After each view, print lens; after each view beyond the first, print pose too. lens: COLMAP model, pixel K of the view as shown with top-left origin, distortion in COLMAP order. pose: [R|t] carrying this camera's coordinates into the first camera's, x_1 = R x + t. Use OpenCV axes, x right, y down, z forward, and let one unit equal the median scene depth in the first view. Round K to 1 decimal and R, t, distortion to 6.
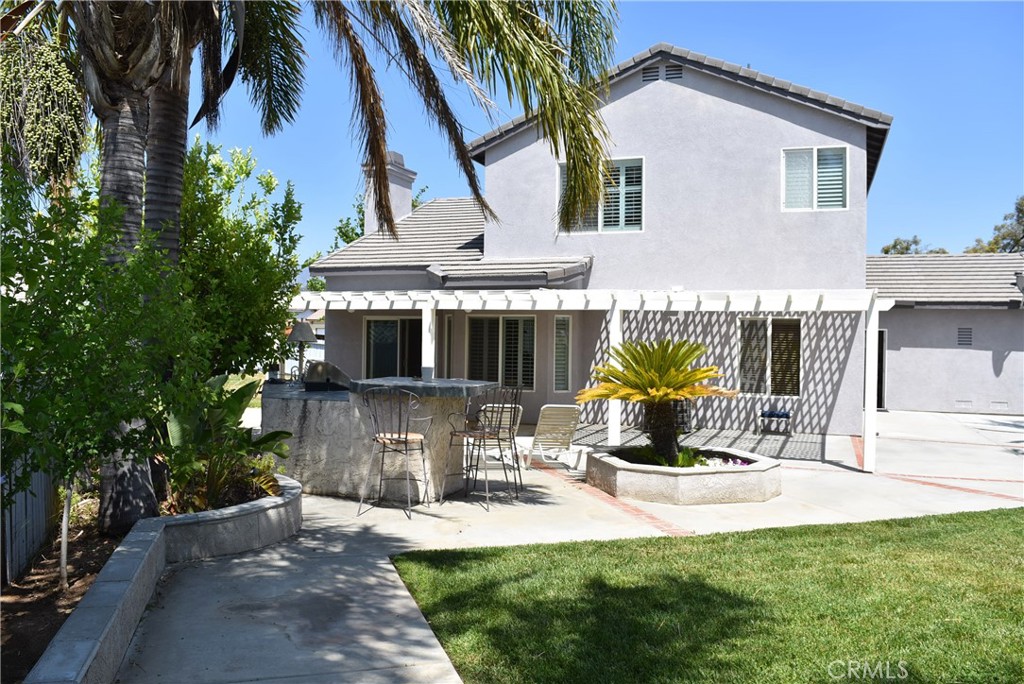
lens RADIAL K [[794.4, 0, 512.8], [0, 794.4, 342.9], [0, 0, 1]] dist [-0.083171, 0.008285]
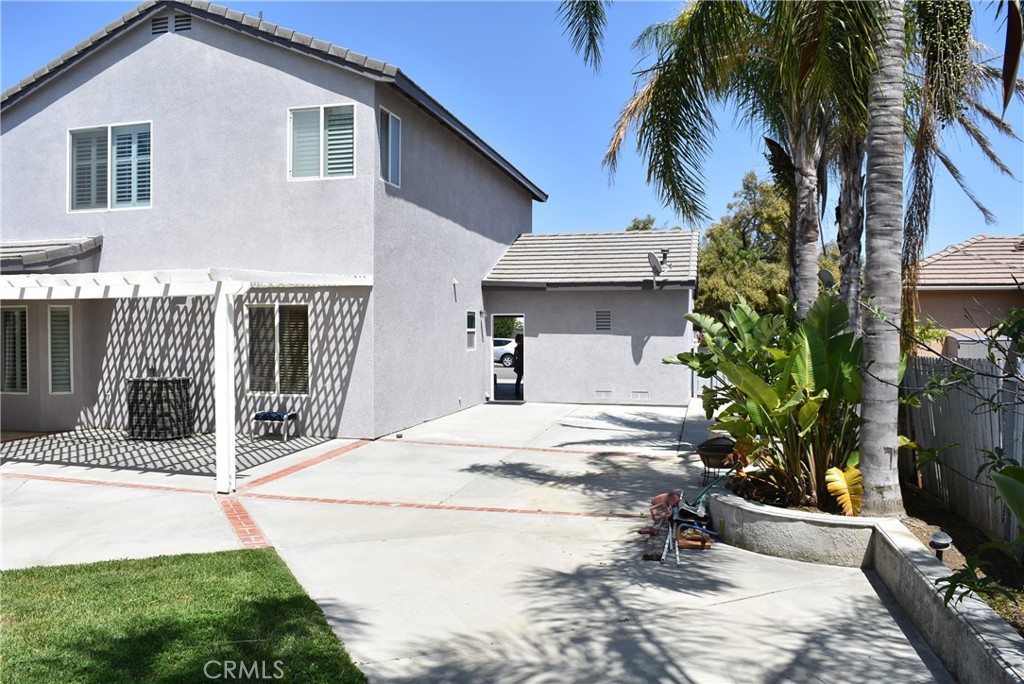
lens RADIAL K [[794.4, 0, 509.8], [0, 794.4, 334.5], [0, 0, 1]] dist [-0.083171, 0.008285]
pose [[0.992165, -0.017988, 0.123637, 0.470990], [0.017258, 0.999827, 0.006979, -0.000407], [-0.123741, -0.004791, 0.992303, 0.109293]]
